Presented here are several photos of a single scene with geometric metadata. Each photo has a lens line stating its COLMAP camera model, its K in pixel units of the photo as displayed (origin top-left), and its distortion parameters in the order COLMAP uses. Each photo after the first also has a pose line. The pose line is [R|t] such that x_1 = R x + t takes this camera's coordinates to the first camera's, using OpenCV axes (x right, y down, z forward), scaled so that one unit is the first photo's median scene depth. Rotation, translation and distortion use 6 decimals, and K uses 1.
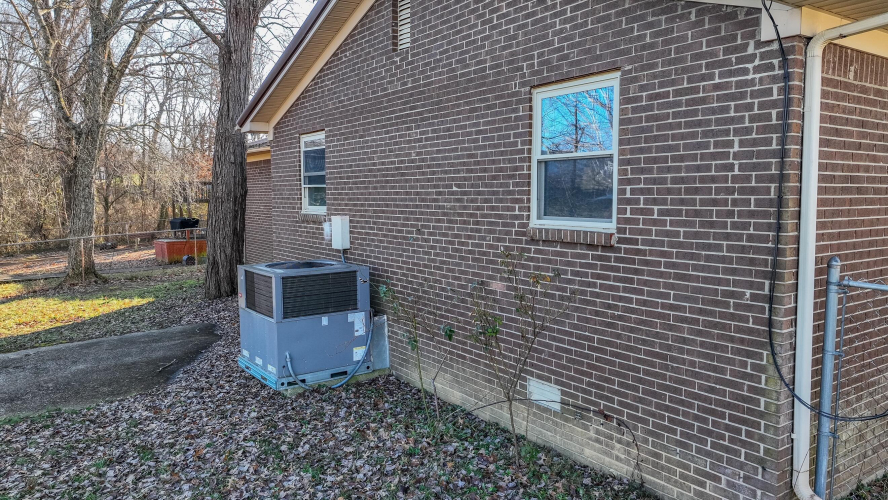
lens RADIAL K [[628.7, 0, 444.0], [0, 628.7, 250.0], [0, 0, 1]] dist [-0.000031, -0.000214]
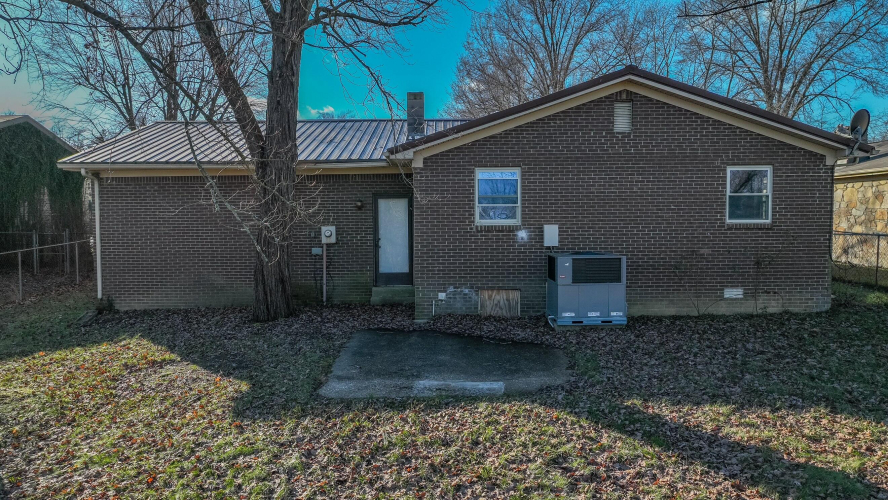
lens RADIAL K [[628.7, 0, 444.0], [0, 628.7, 250.0], [0, 0, 1]] dist [-0.000031, -0.000214]
pose [[0.572648, -0.039546, 0.818847, -2.425923], [0.078533, 0.996889, -0.006775, -0.004052], [-0.816031, 0.068186, 0.573972, 0.517899]]
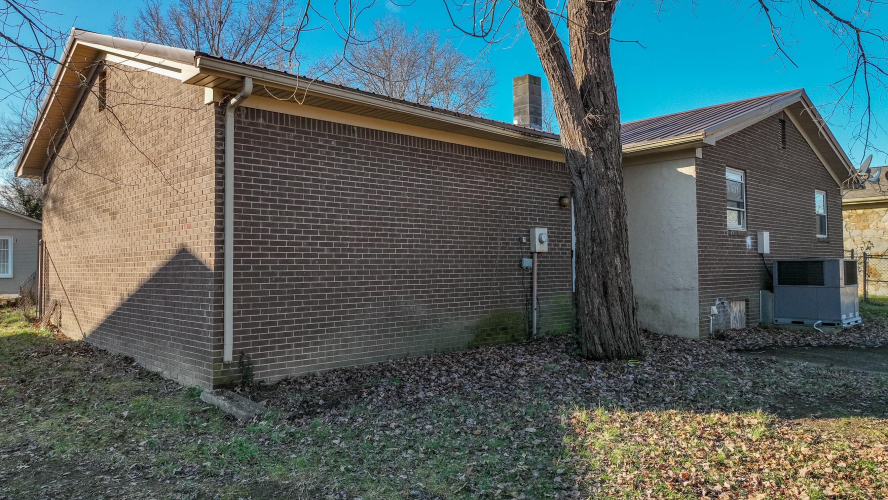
lens RADIAL K [[628.7, 0, 444.0], [0, 628.7, 250.0], [0, 0, 1]] dist [-0.000031, -0.000214]
pose [[-0.145782, 0.035193, 0.988691, -2.384400], [0.099353, 0.994836, -0.020762, -0.083789], [-0.984315, 0.095203, -0.148525, 3.003947]]
